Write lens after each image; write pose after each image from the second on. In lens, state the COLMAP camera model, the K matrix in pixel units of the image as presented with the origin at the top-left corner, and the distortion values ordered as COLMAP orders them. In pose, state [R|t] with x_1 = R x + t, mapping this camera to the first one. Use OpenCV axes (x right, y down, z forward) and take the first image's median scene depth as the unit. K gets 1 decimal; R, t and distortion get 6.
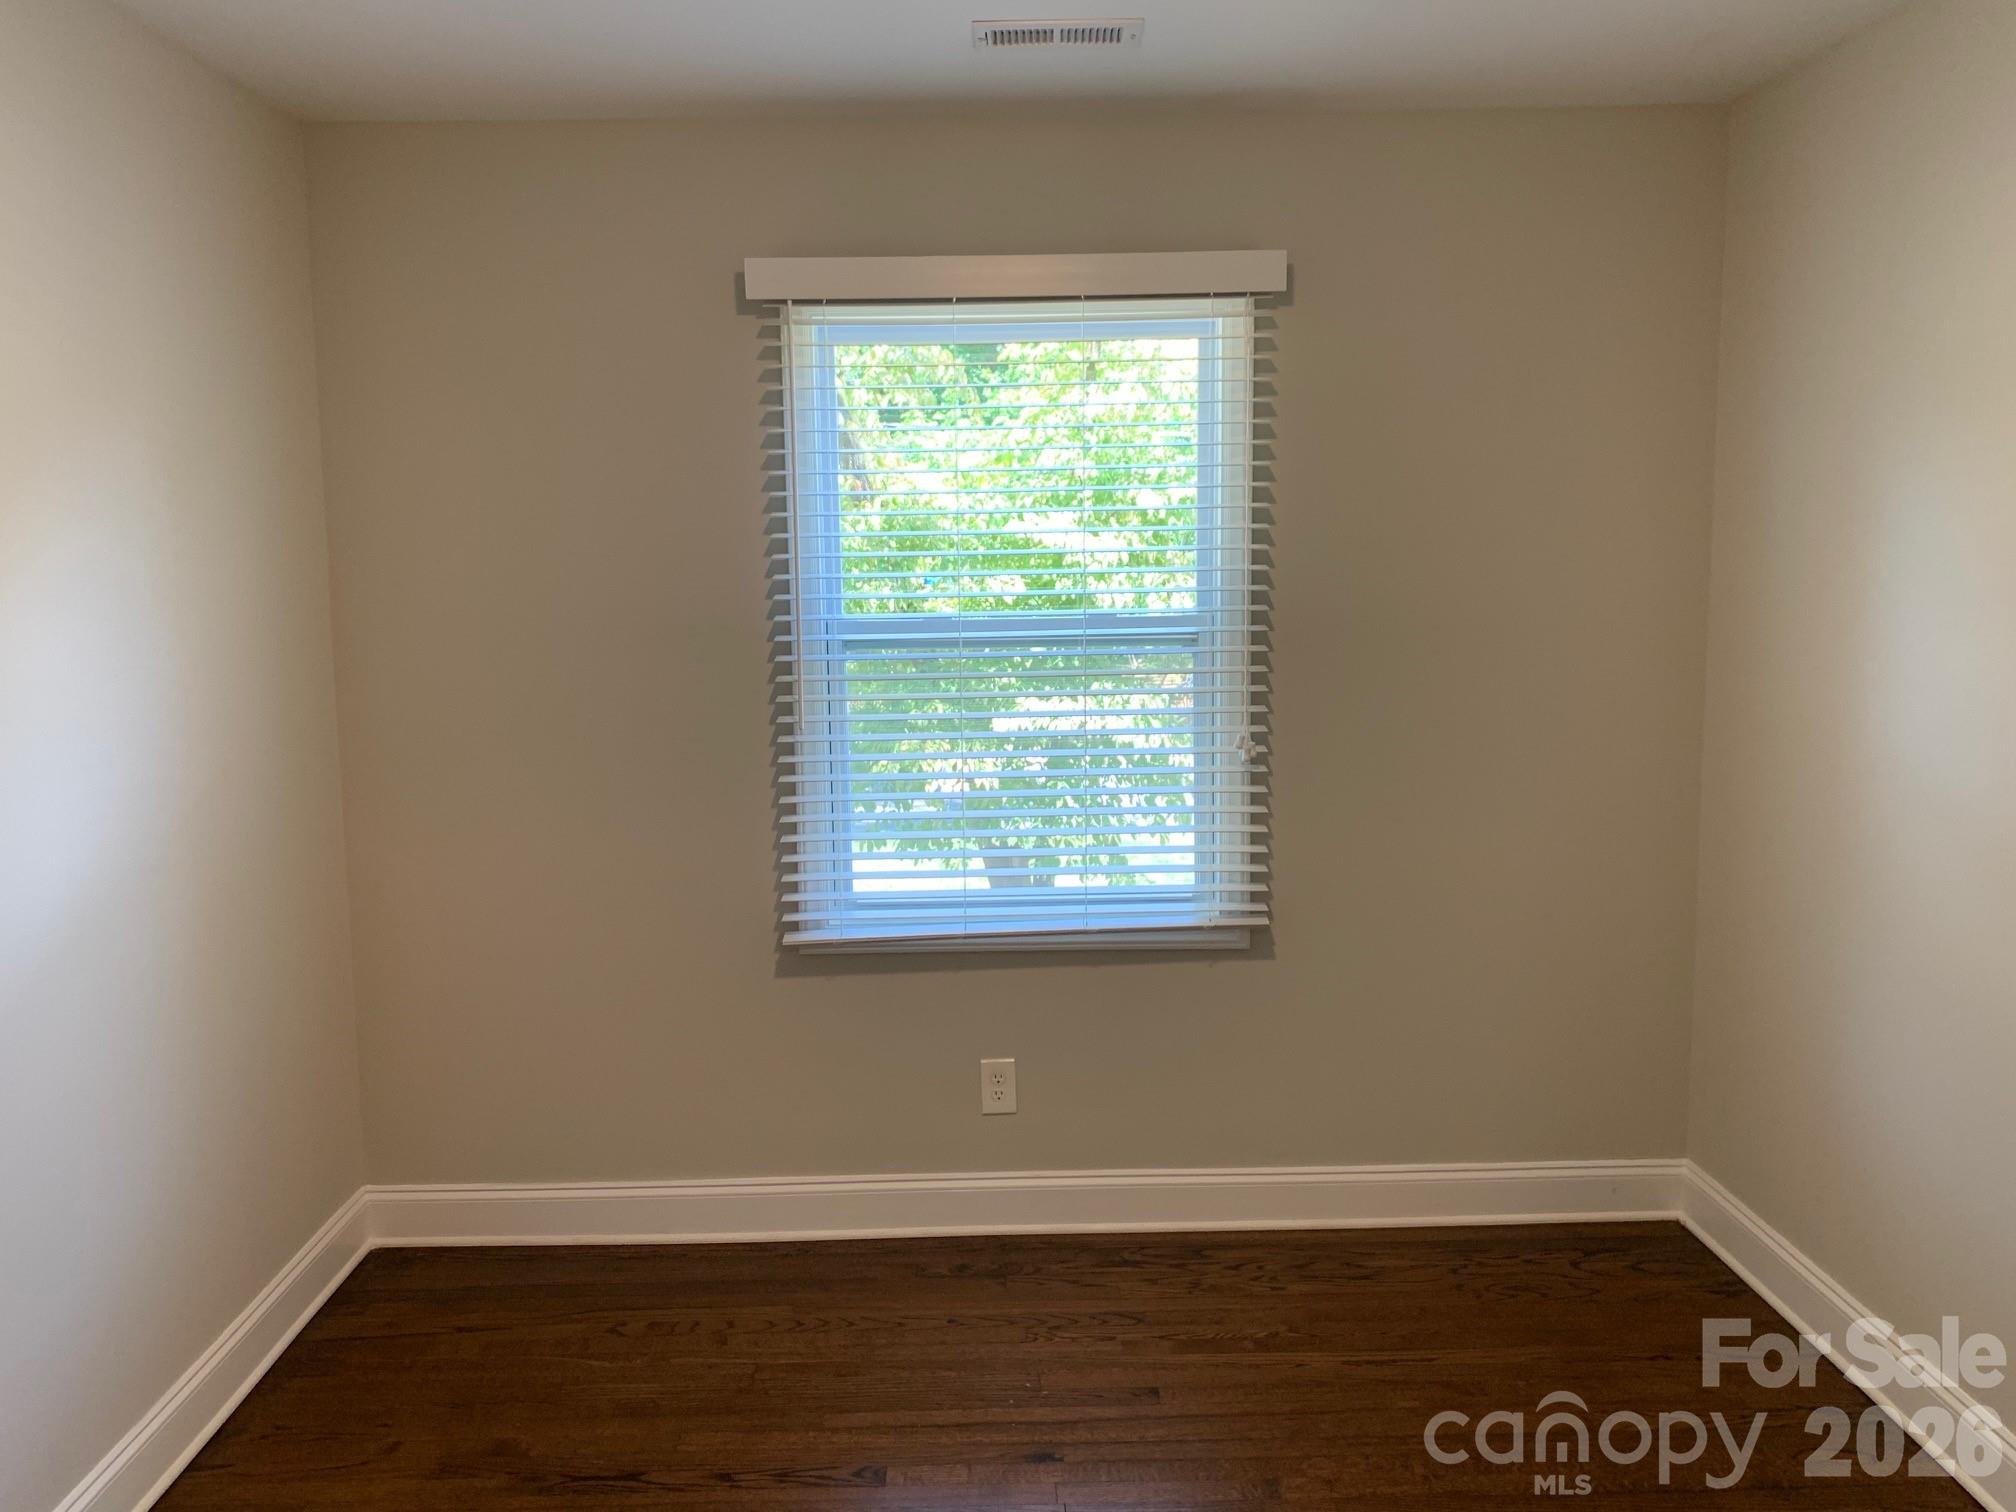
lens RADIAL K [[1501.8, 0, 1008.0], [0, 1501.8, 756.0], [0, 0, 1]] dist [0.022557, -0.004995]
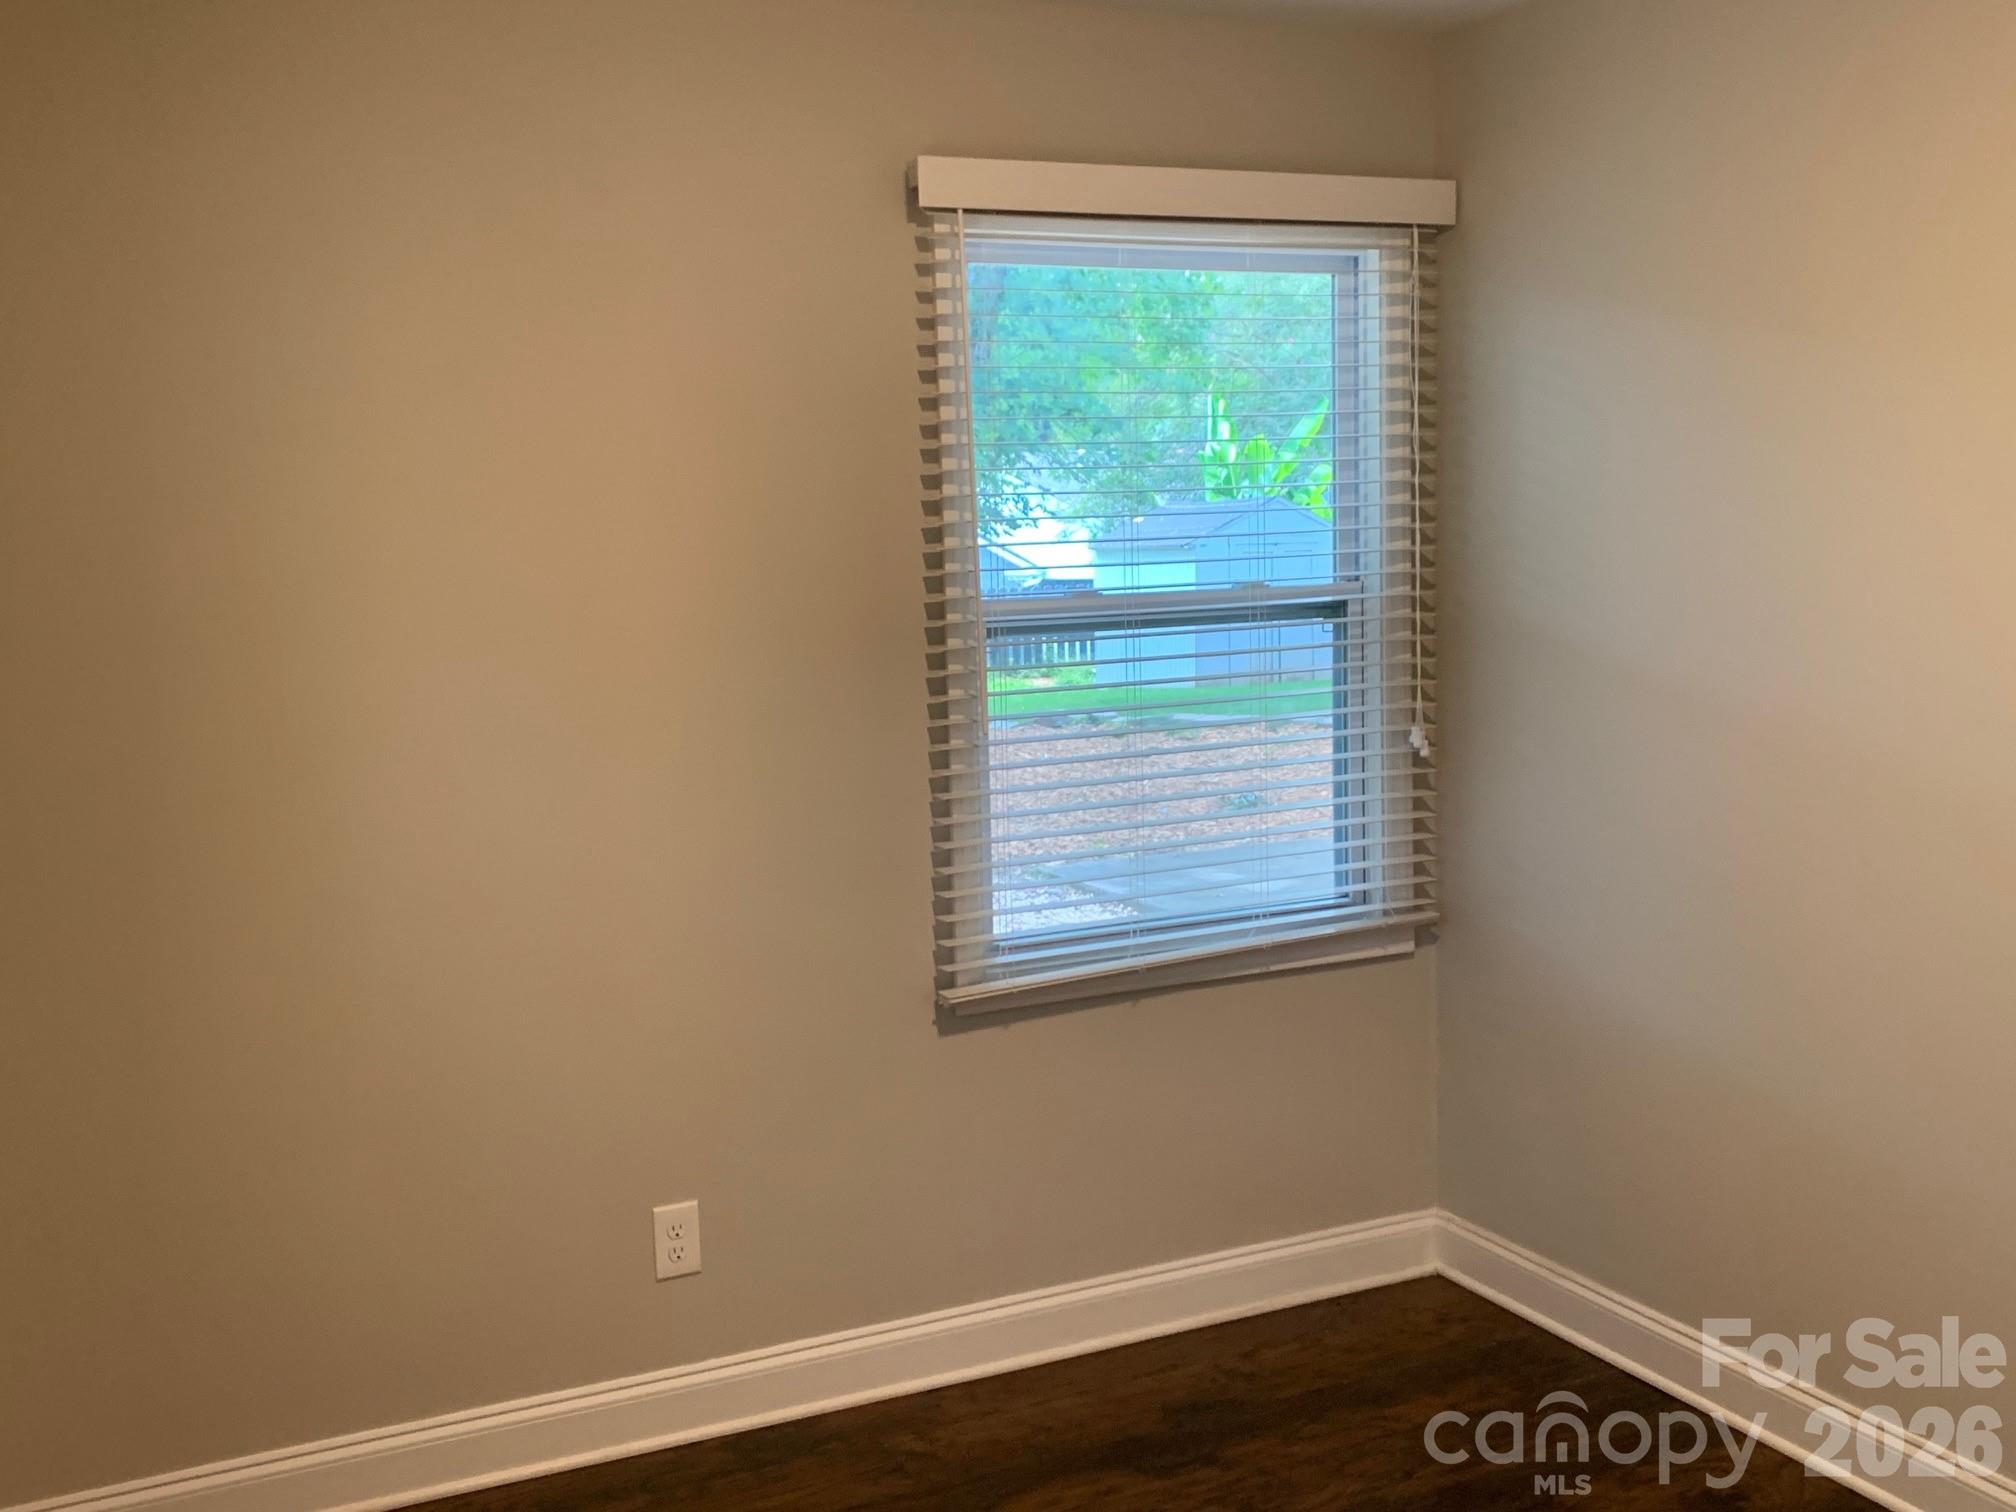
lens RADIAL K [[2005.6, 0, 999.1], [0, 2005.6, 701.9], [0, 0, 1]] dist [0.194651, -0.514450]
pose [[0.910743, -0.049267, 0.410025, -0.553805], [0.071569, 0.996665, -0.039213, 0.009063], [-0.406726, 0.065058, 0.911231, 0.001930]]
